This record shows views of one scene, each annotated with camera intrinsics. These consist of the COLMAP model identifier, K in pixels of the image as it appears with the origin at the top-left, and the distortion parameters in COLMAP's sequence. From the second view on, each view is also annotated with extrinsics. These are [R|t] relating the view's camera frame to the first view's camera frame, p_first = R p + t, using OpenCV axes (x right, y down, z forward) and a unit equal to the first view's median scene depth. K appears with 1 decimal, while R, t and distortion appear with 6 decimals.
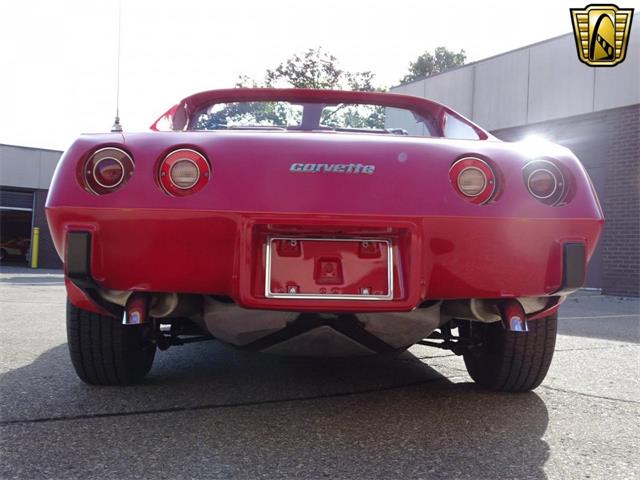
lens RADIAL K [[704.3, 0, 320.0], [0, 704.3, 240.0], [0, 0, 1]] dist [0.021121, 0.005067]
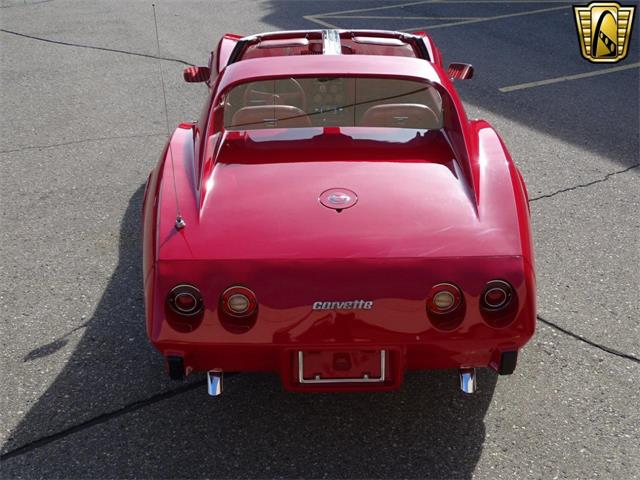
lens RADIAL K [[704.3, 0, 320.0], [0, 704.3, 240.0], [0, 0, 1]] dist [0.021121, 0.005067]
pose [[0.998851, -0.008529, -0.047159, 0.039901], [0.030415, 0.873278, 0.486271, -0.905608], [0.037035, -0.487147, 0.872534, -0.171544]]
